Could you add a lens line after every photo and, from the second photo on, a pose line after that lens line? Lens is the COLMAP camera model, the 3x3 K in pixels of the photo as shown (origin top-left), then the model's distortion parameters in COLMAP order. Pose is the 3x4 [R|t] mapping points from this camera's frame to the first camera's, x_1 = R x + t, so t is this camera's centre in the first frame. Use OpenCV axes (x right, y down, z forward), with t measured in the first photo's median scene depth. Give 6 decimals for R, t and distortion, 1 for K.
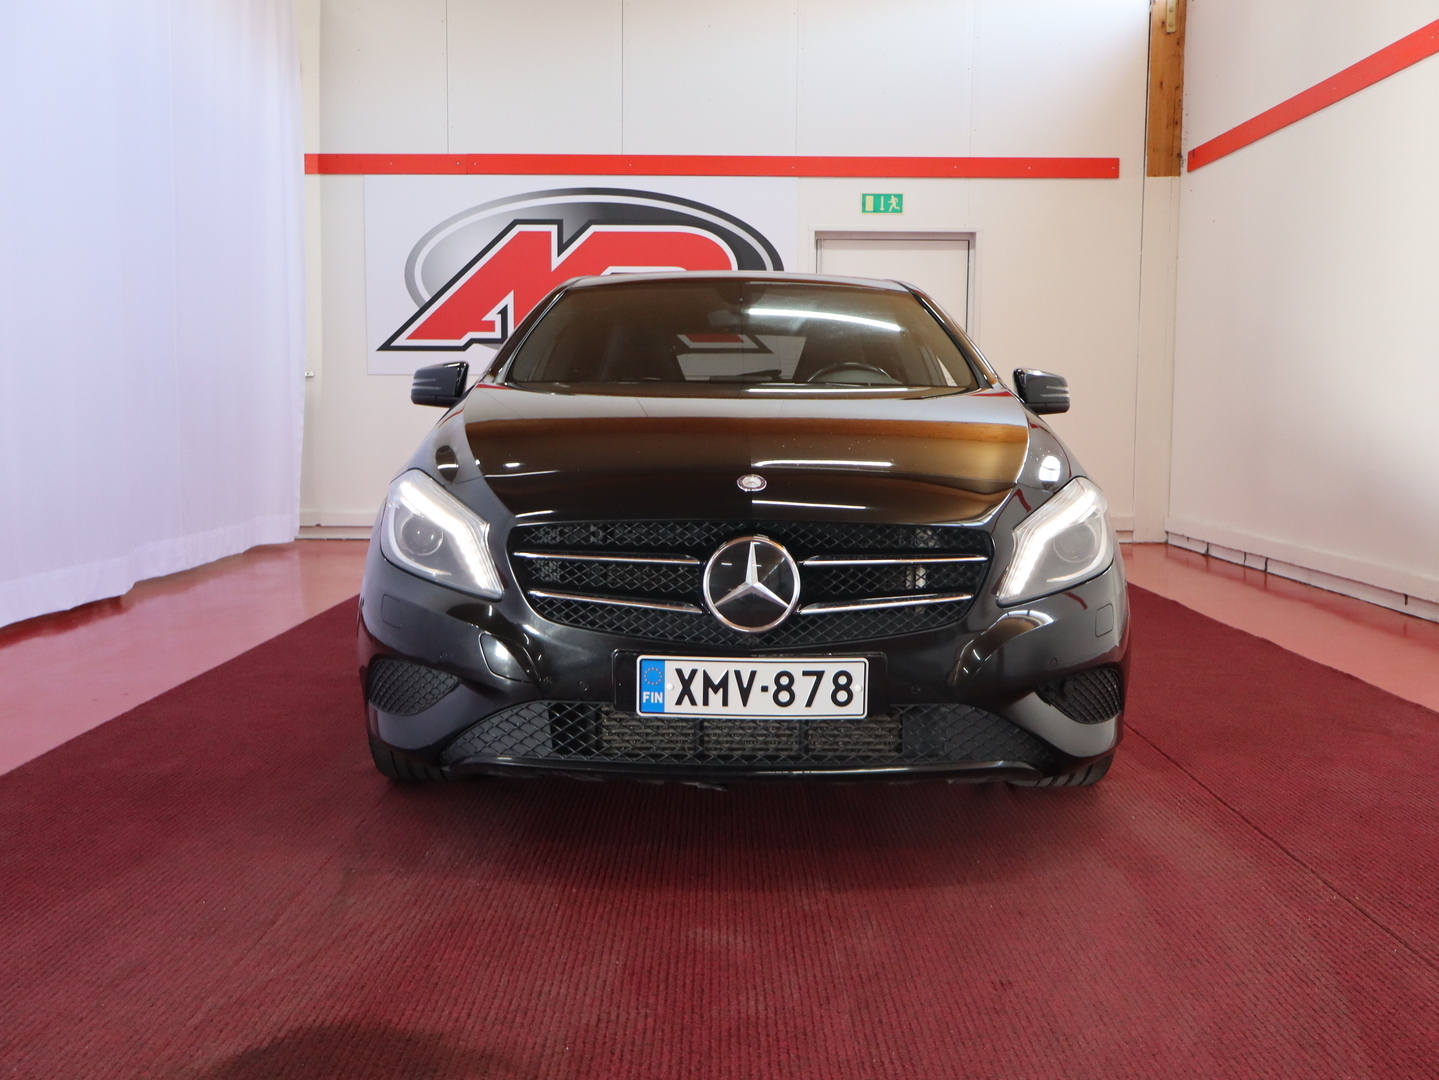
lens RADIAL K [[1382.4, 0, 719.5], [0, 1382.4, 540.0], [0, 0, 1]] dist [0.018576, -0.005449]
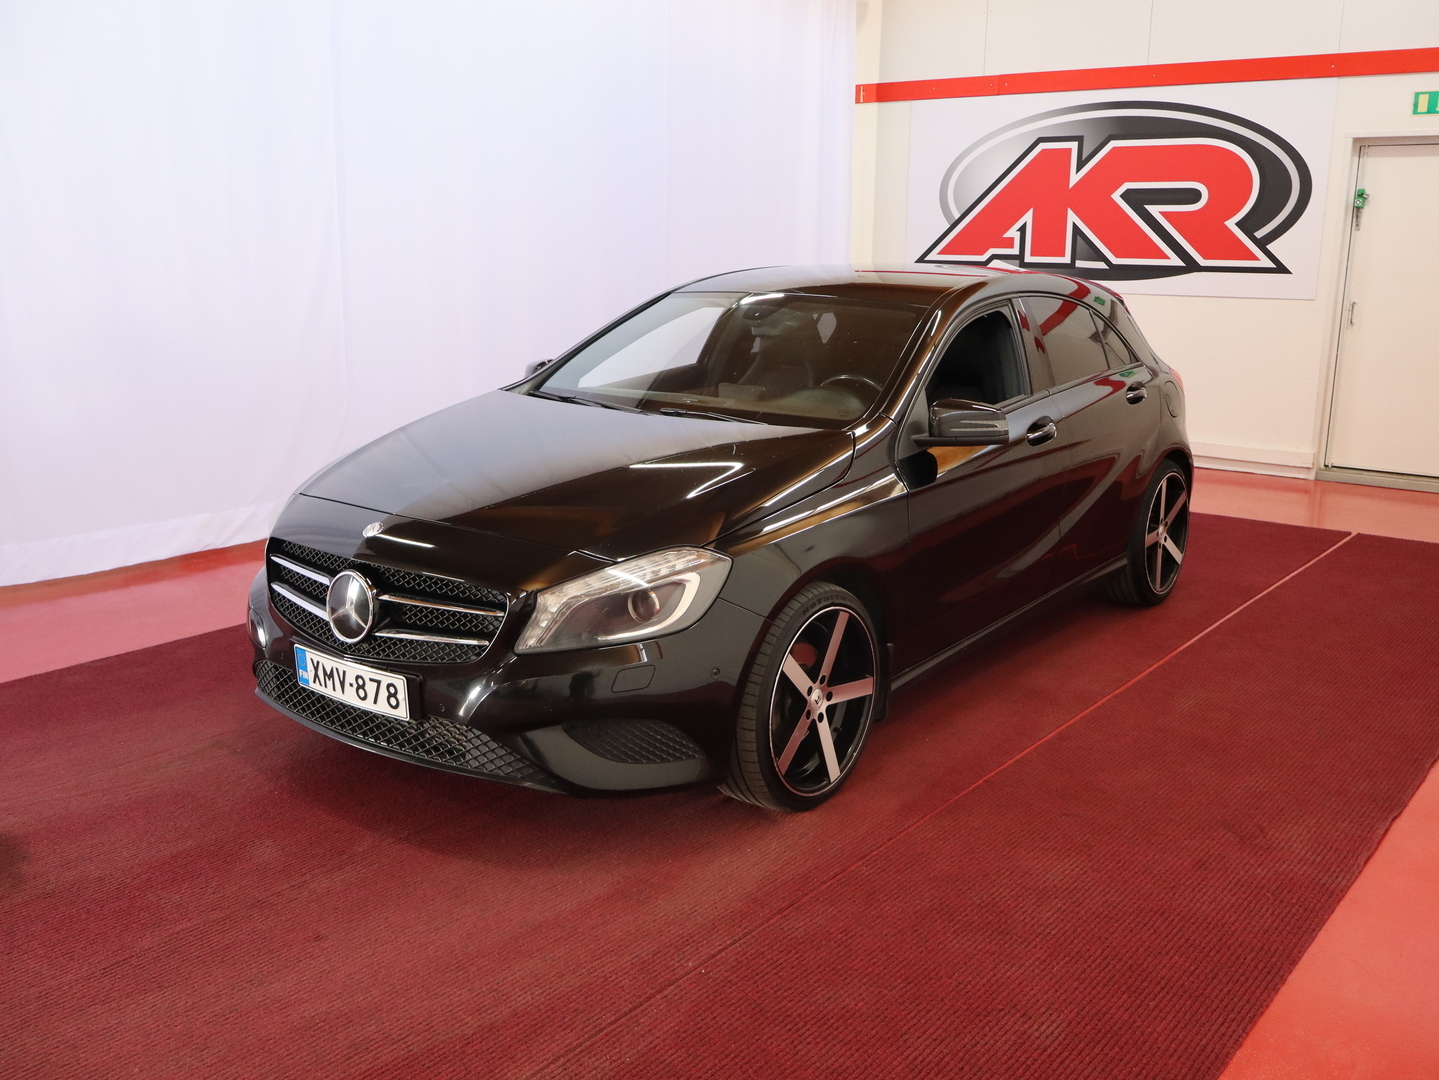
lens RADIAL K [[1330.0, 0, 719.5], [0, 1330.0, 540.0], [0, 0, 1]] dist [0.006923, 0.005608]
pose [[0.805686, 0.136815, -0.576326, 0.436662], [-0.066002, 0.987637, 0.142187, -0.099862], [0.588654, -0.076519, 0.804755, 0.072279]]
